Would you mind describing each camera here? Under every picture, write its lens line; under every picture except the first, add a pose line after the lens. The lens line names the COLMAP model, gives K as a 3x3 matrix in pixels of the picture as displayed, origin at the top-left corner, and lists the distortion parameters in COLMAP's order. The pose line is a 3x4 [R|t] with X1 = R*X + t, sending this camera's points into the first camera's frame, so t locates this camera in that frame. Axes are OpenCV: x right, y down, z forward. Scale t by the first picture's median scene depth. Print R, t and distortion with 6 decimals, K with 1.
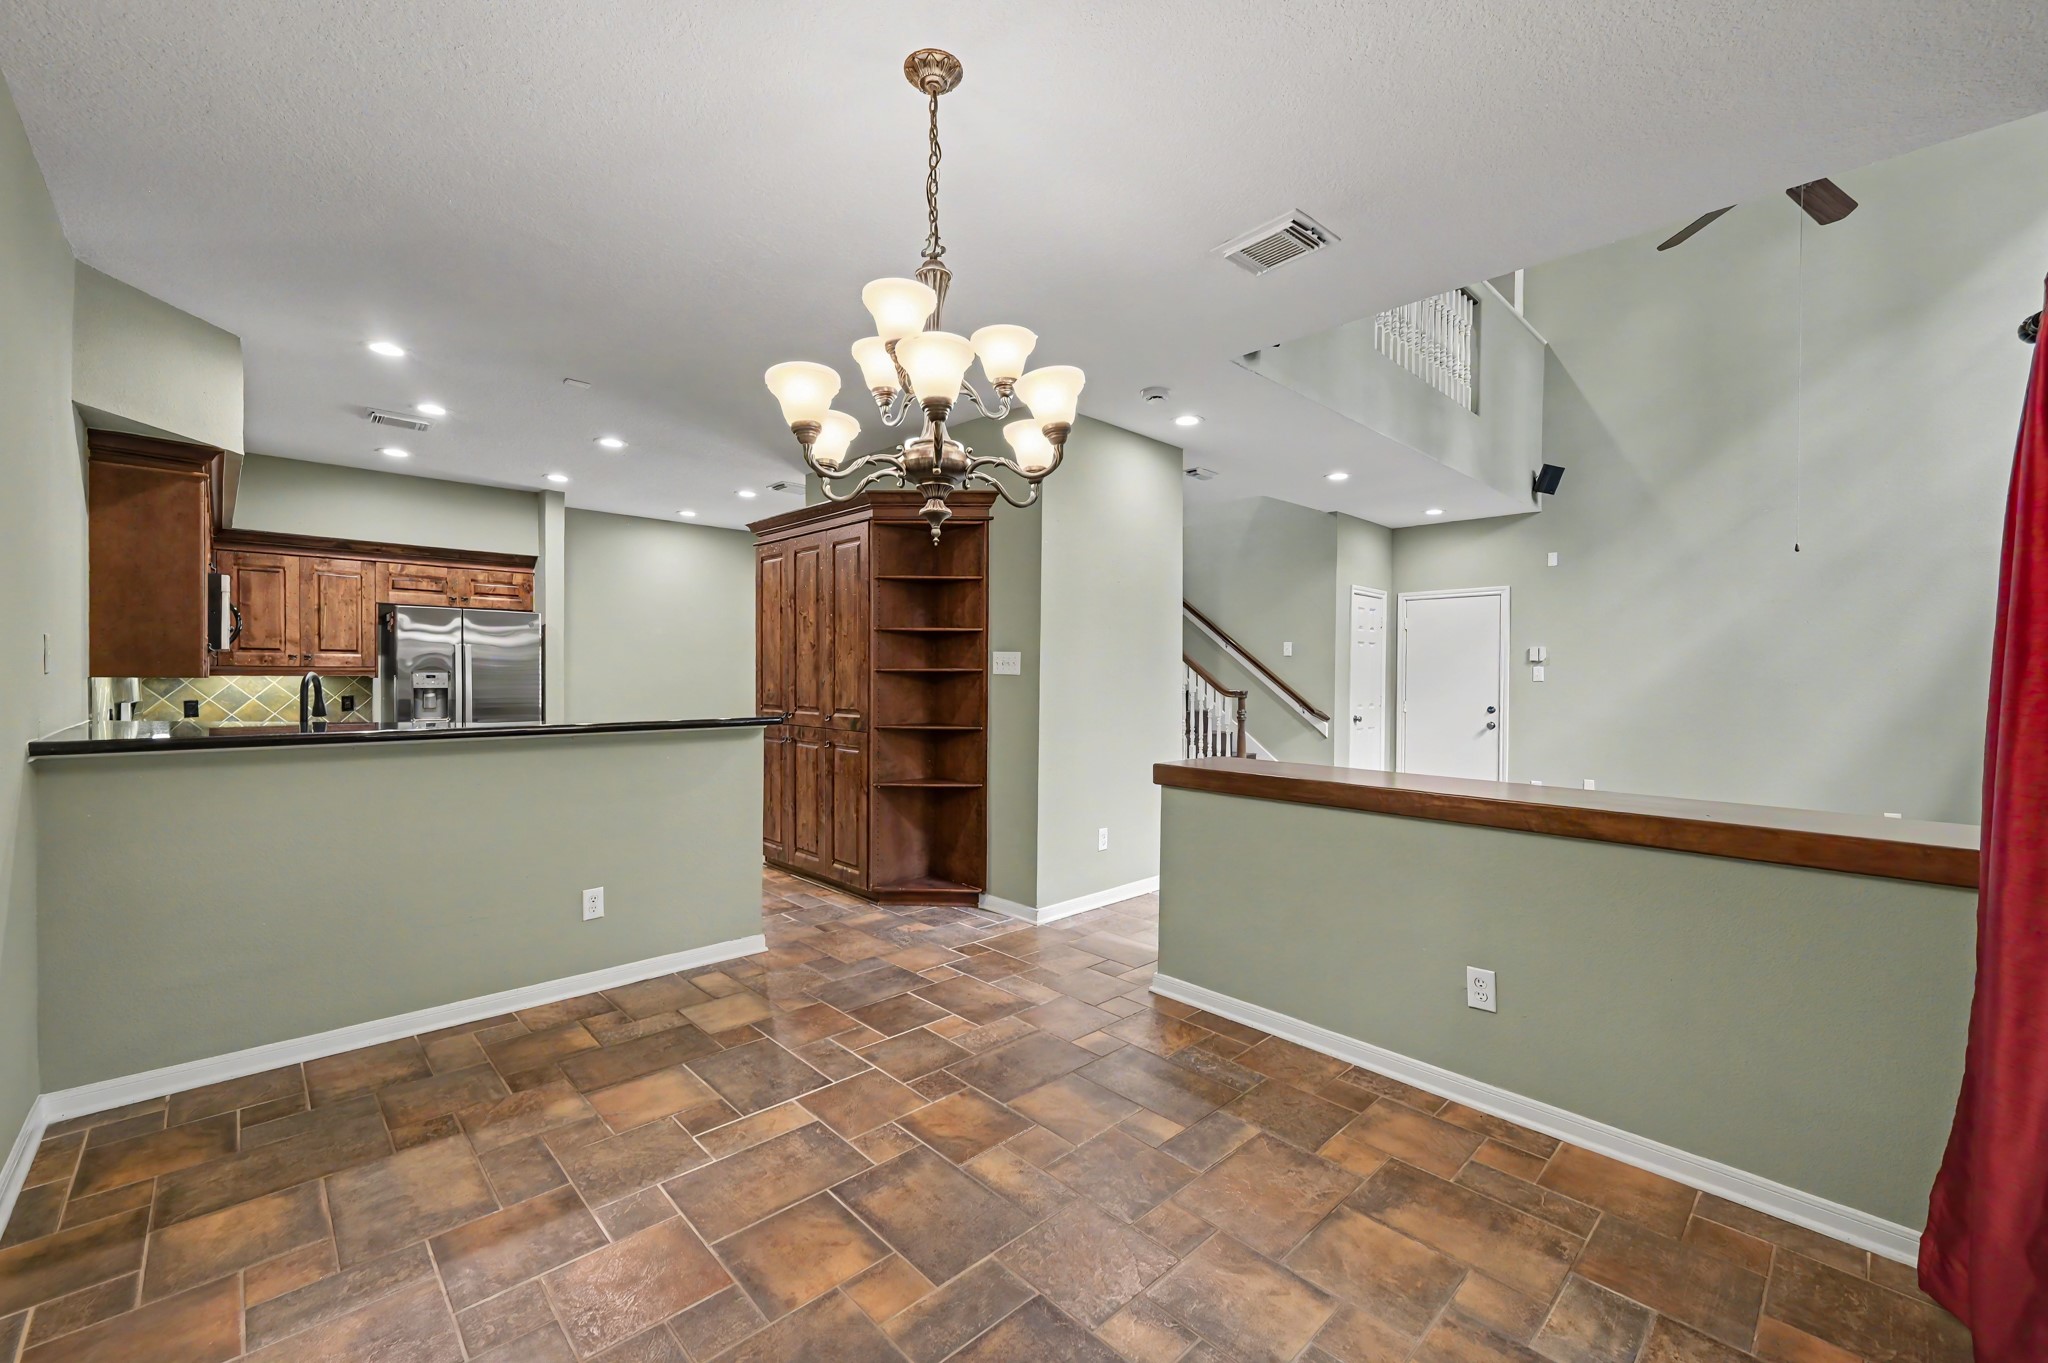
lens RADIAL K [[828.8, 0, 1024.2], [0, 828.8, 684.2], [0, 0, 1]] dist [0.002125, 0.000977]
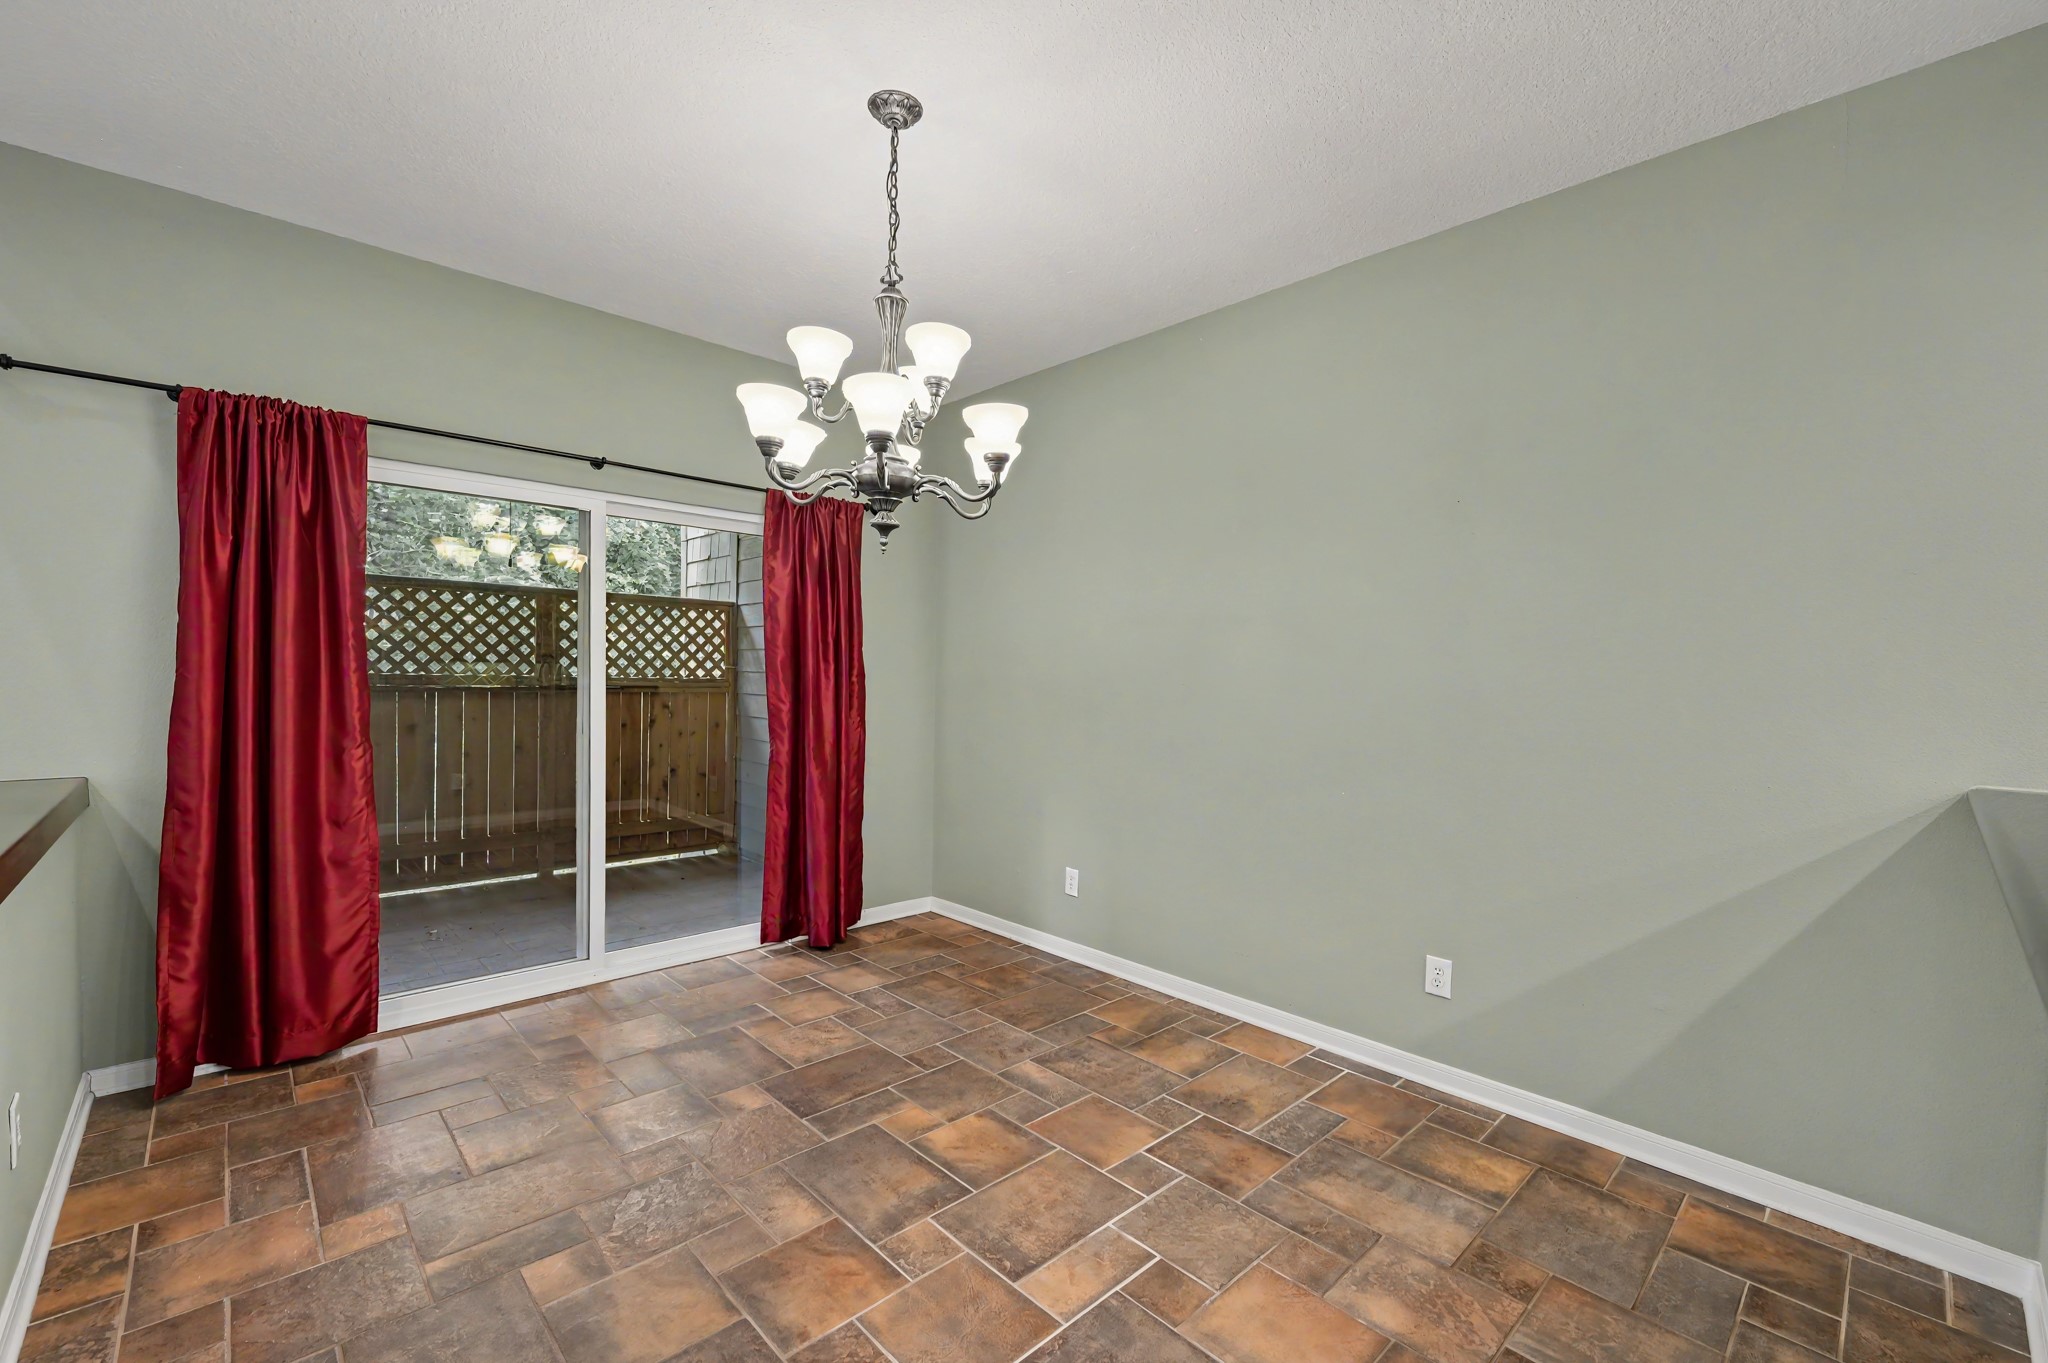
lens RADIAL K [[828.8, 0, 1023.6], [0, 828.8, 682.3], [0, 0, 1]] dist [0.002125, 0.000977]
pose [[-0.999604, -0.028050, 0.002365, -0.274554], [-0.027993, 0.999383, 0.021210, -0.025334], [-0.002959, 0.021136, -0.999772, 1.939412]]
